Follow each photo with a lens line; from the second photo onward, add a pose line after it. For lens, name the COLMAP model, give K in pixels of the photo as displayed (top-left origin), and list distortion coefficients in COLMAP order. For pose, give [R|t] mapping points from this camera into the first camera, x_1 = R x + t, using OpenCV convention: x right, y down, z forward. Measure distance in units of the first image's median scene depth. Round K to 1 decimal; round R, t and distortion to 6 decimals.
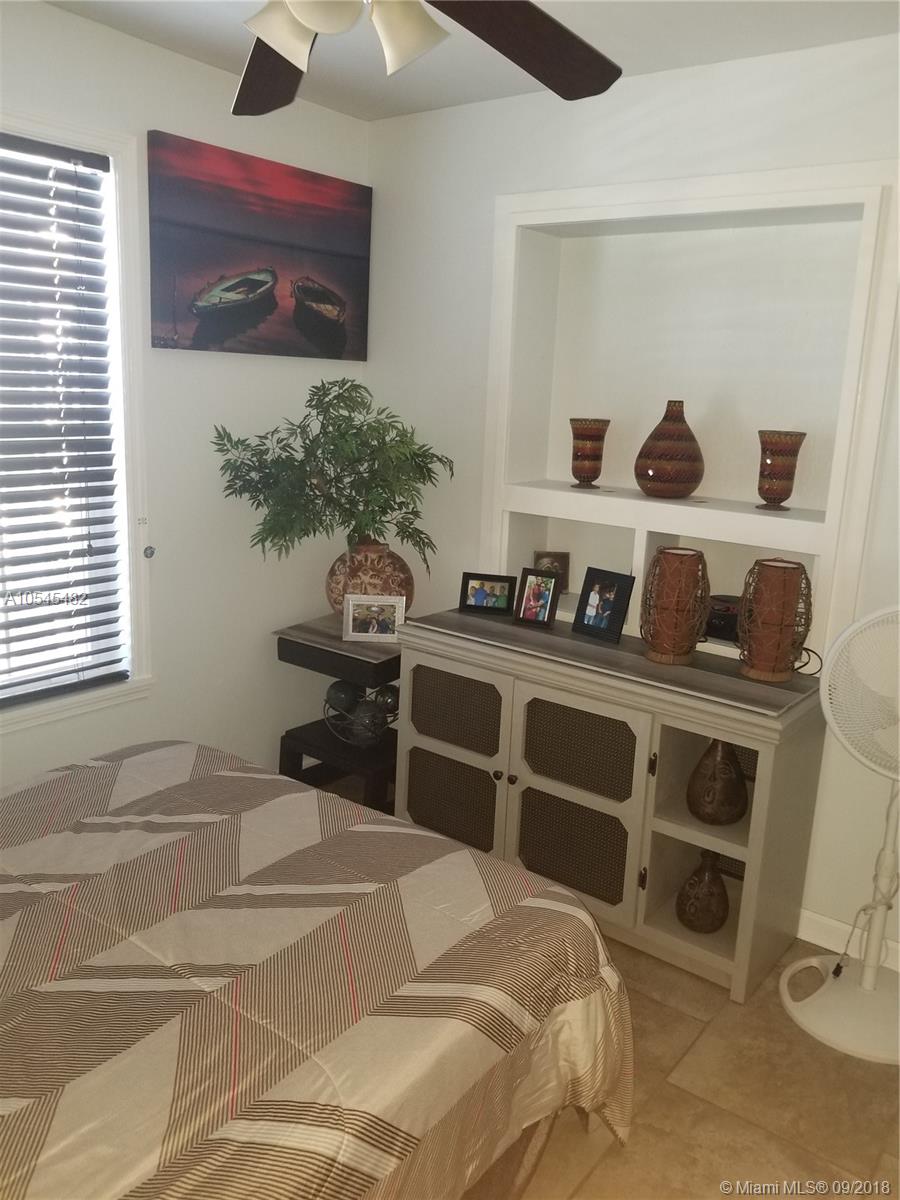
lens RADIAL K [[949.1, 0, 450.0], [0, 949.1, 600.0], [0, 0, 1]] dist [-0.001263, -0.001127]
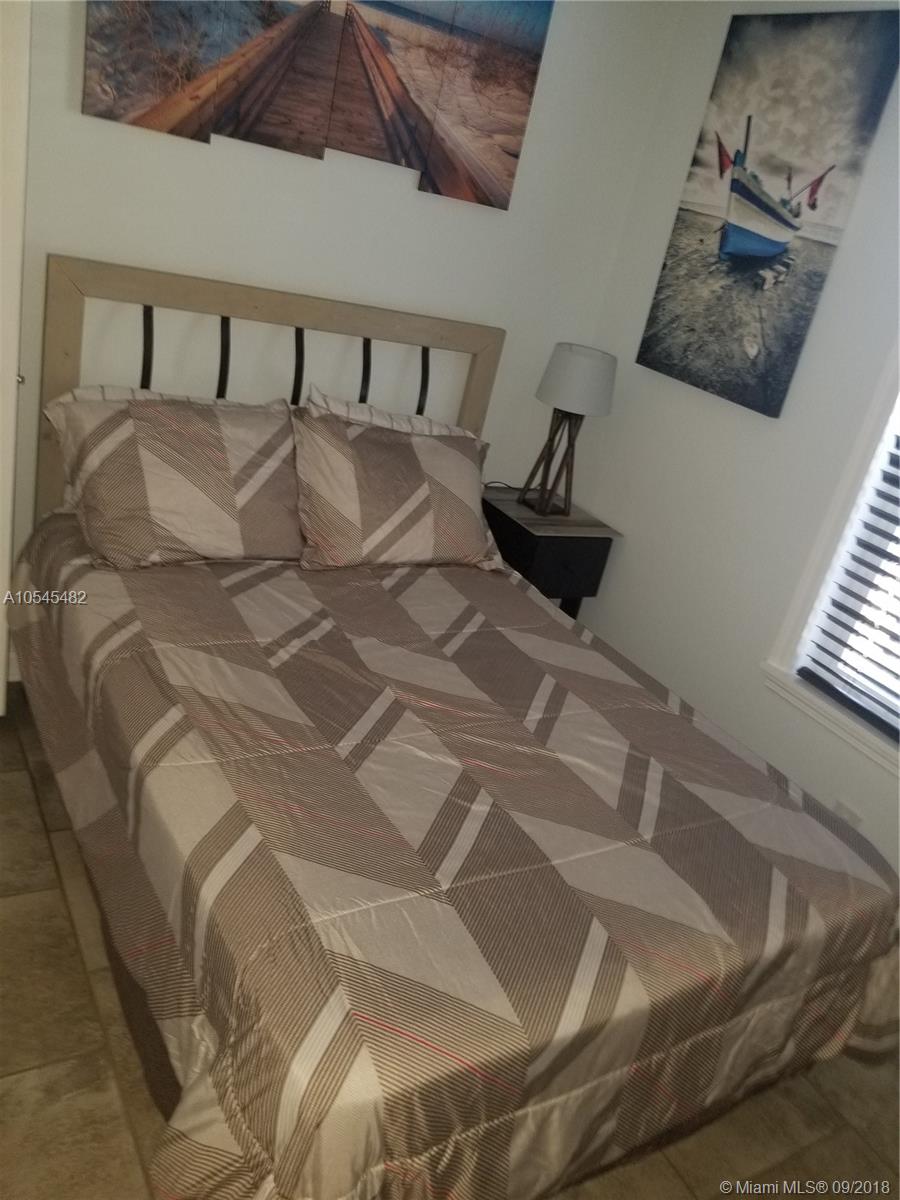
lens RADIAL K [[949.1, 0, 450.0], [0, 949.1, 600.0], [0, 0, 1]] dist [-0.001263, -0.001127]
pose [[-0.351820, 0.252533, -0.901360, 0.592327], [-0.432969, 0.809823, 0.395884, -0.222320], [0.829916, 0.529541, -0.175573, 1.009960]]
